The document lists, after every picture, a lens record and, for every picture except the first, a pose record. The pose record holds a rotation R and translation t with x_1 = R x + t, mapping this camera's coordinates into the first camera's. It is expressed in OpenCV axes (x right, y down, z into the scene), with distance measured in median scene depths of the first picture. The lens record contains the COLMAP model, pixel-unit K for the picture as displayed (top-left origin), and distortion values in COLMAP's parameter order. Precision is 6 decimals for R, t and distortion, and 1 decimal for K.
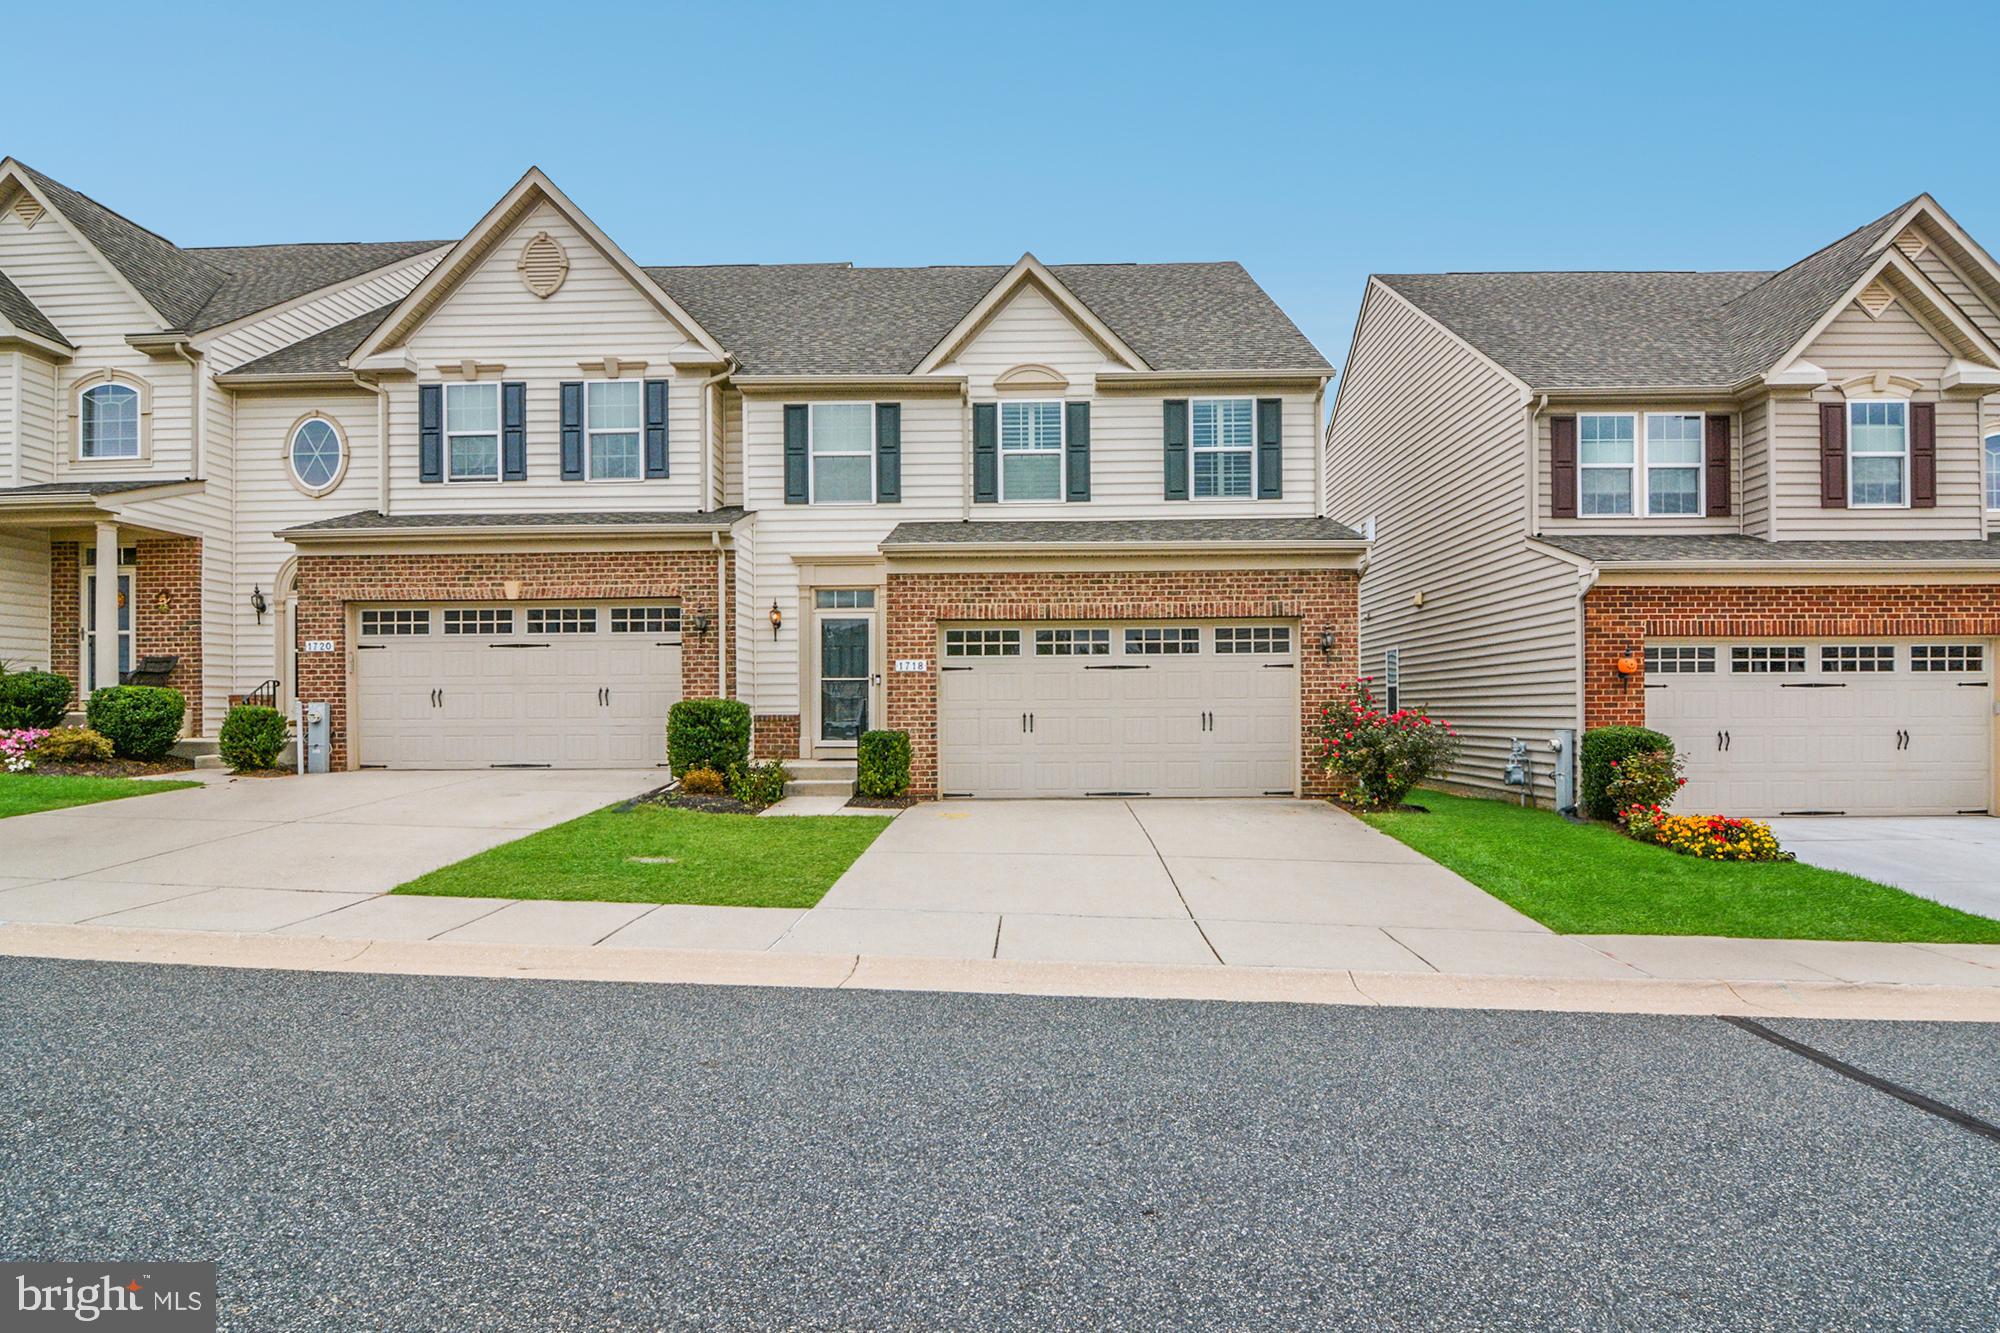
lens RADIAL K [[936.2, 0, 1001.9], [0, 936.2, 680.7], [0, 0, 1]] dist [-0.002764, 0.000166]
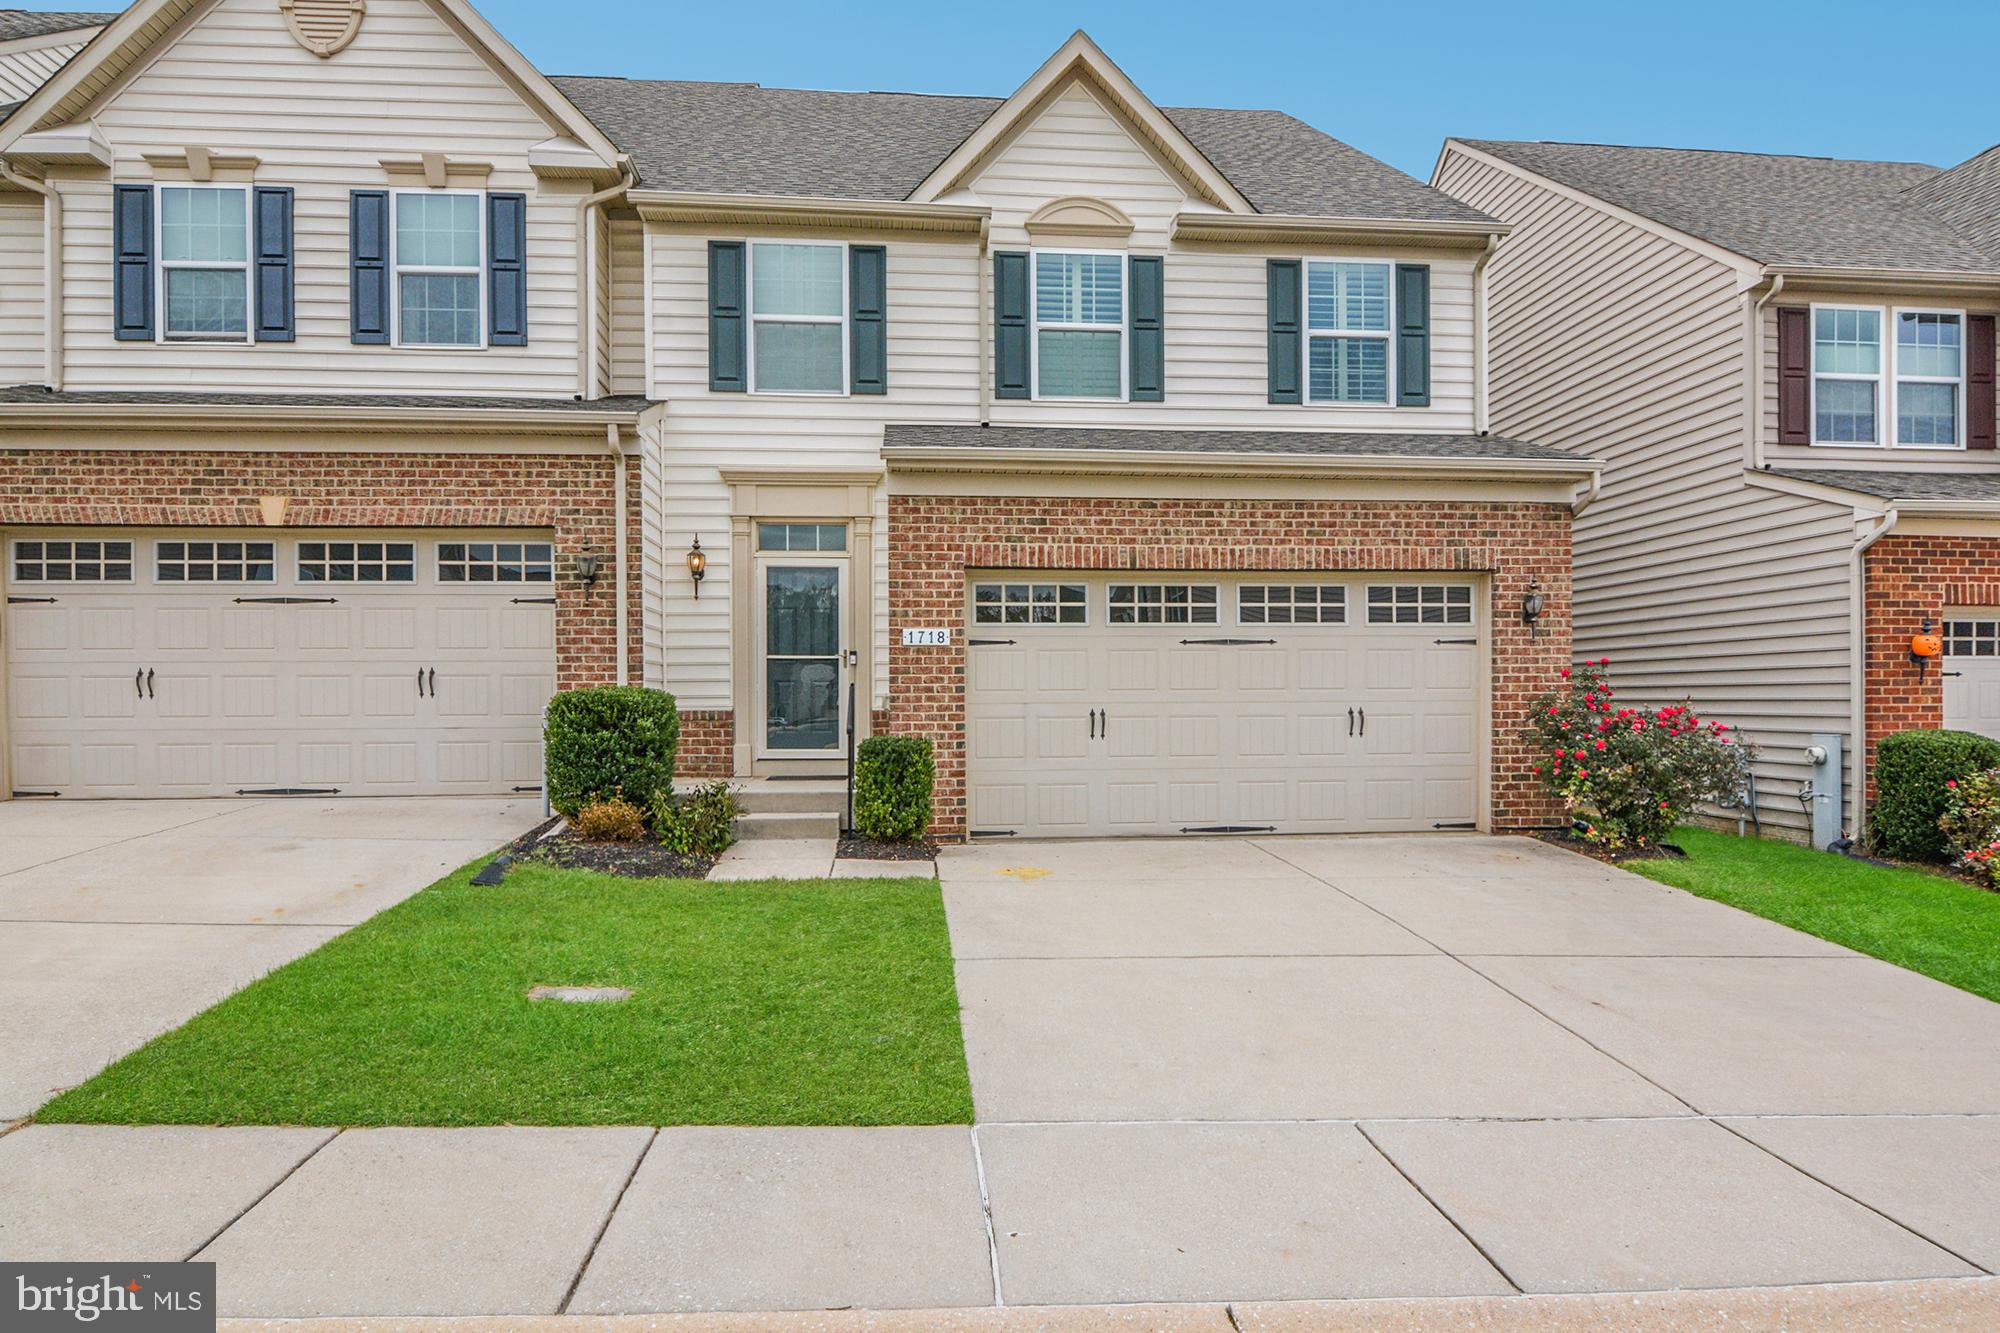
lens RADIAL K [[1106.9, 0, 993.8], [0, 1106.9, 681.0], [0, 0, 1]] dist [-0.006655, -0.003332]
pose [[0.993727, 0.004413, 0.111745, -0.122434], [-0.006182, 0.999861, 0.015494, 0.002157], [-0.111662, -0.016087, 0.993616, 0.204817]]
